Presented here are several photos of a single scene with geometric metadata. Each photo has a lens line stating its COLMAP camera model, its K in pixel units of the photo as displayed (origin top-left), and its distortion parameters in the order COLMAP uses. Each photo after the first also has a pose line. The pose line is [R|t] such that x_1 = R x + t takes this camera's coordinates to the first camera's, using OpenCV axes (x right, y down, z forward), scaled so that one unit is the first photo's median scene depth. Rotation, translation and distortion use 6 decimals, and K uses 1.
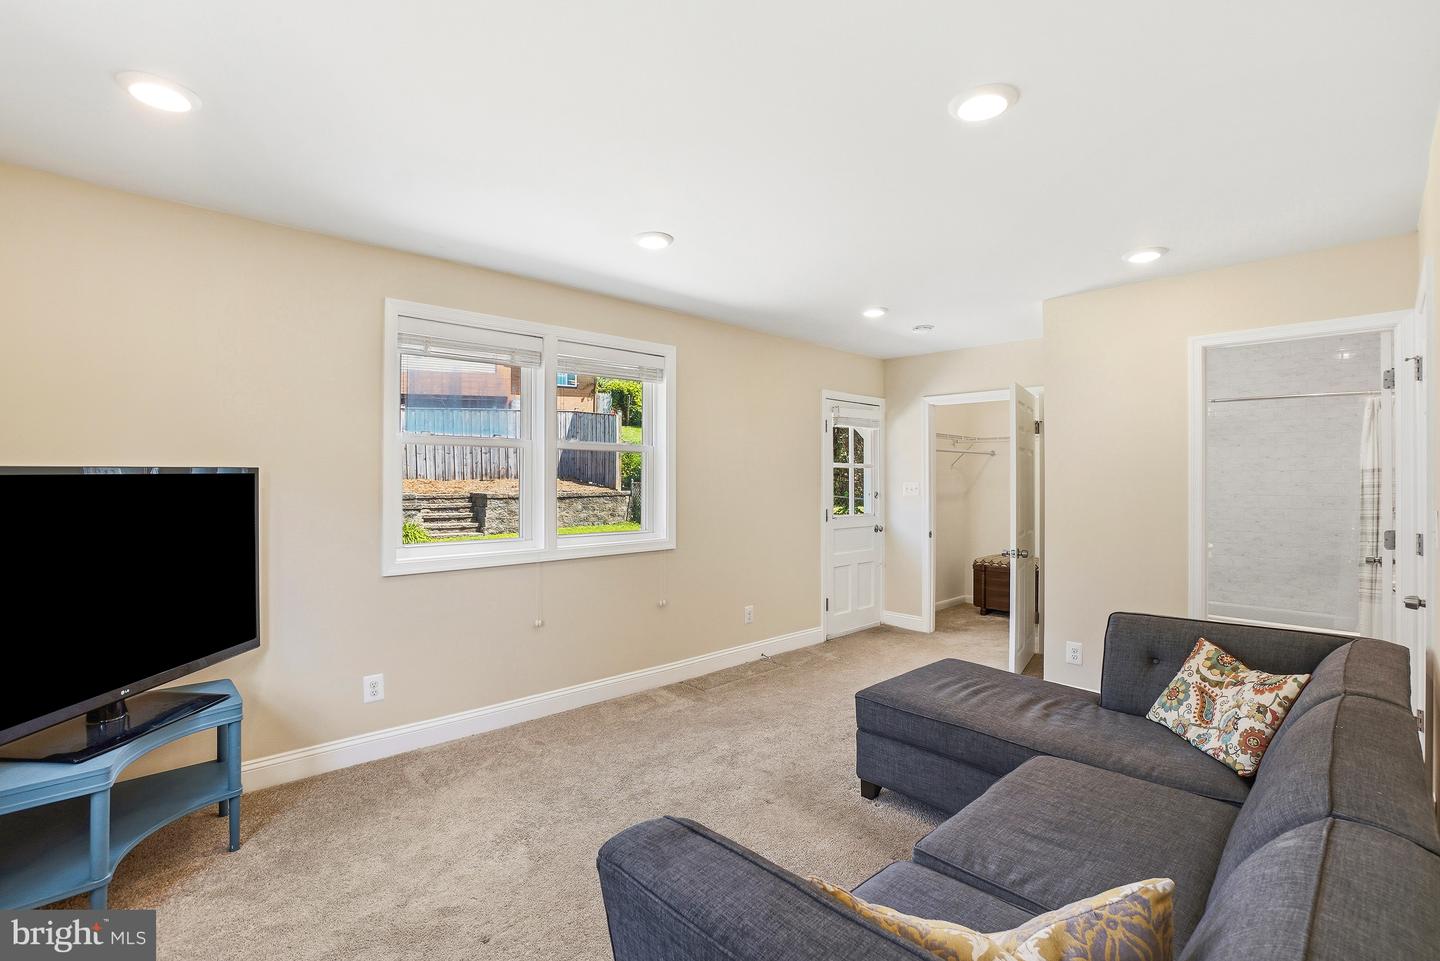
lens RADIAL K [[663.3, 0, 718.9], [0, 663.3, 483.7], [0, 0, 1]] dist [-0.038084, 0.000486]
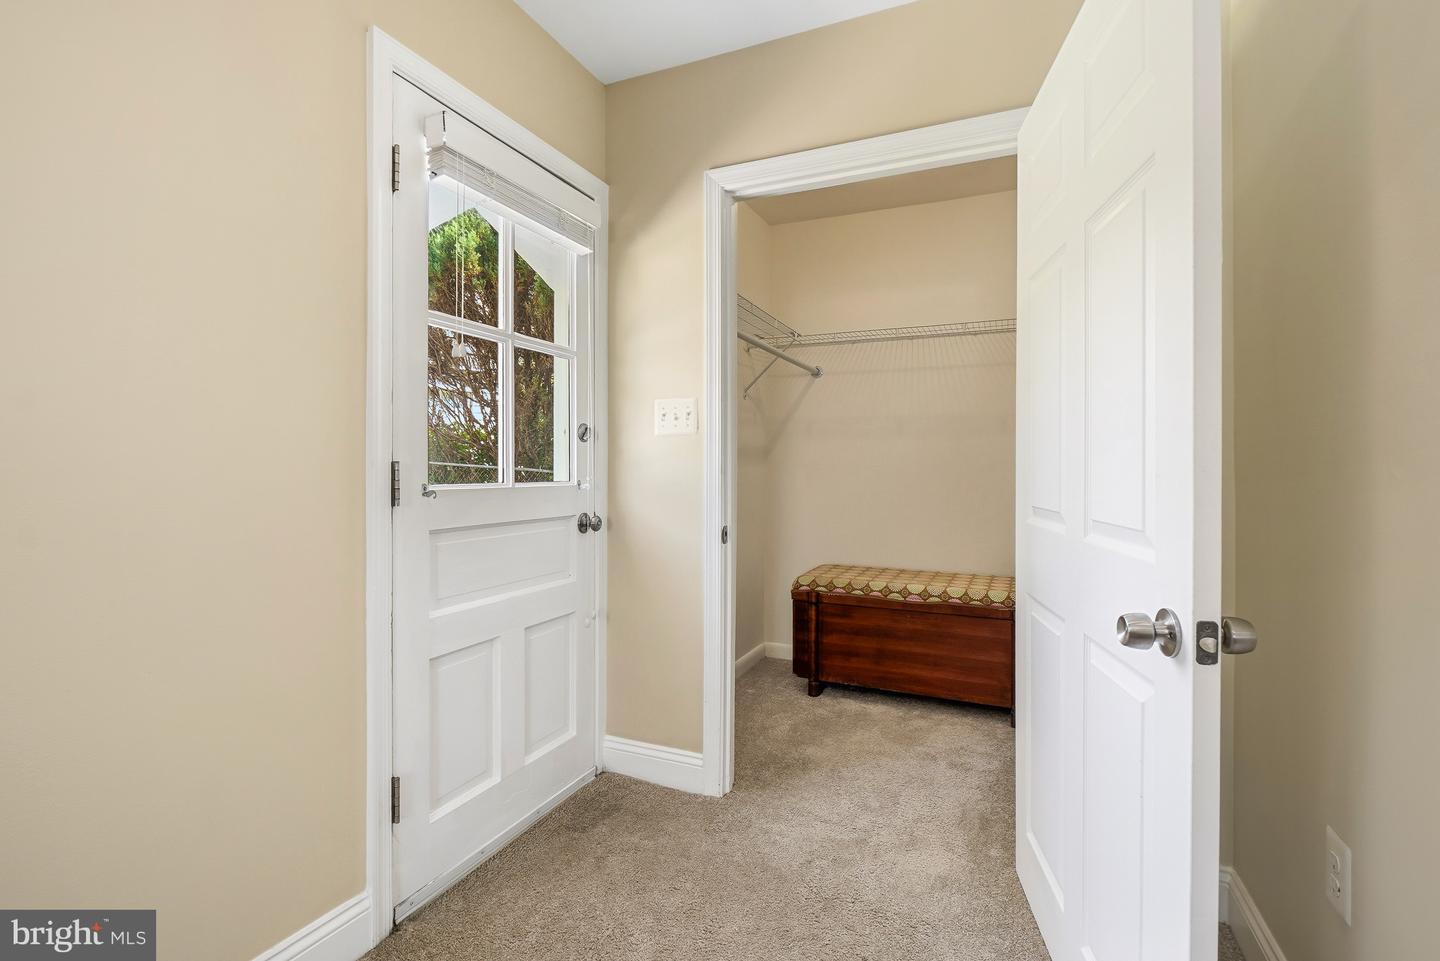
lens RADIAL K [[635.9, 0, 725.7], [0, 635.9, 469.8], [0, 0, 1]] dist [-0.003939, -0.001144]
pose [[0.921585, 0.003184, 0.388164, 0.173043], [-0.000243, 0.999971, -0.007624, 0.040801], [-0.388177, 0.006932, 0.921559, 0.640339]]
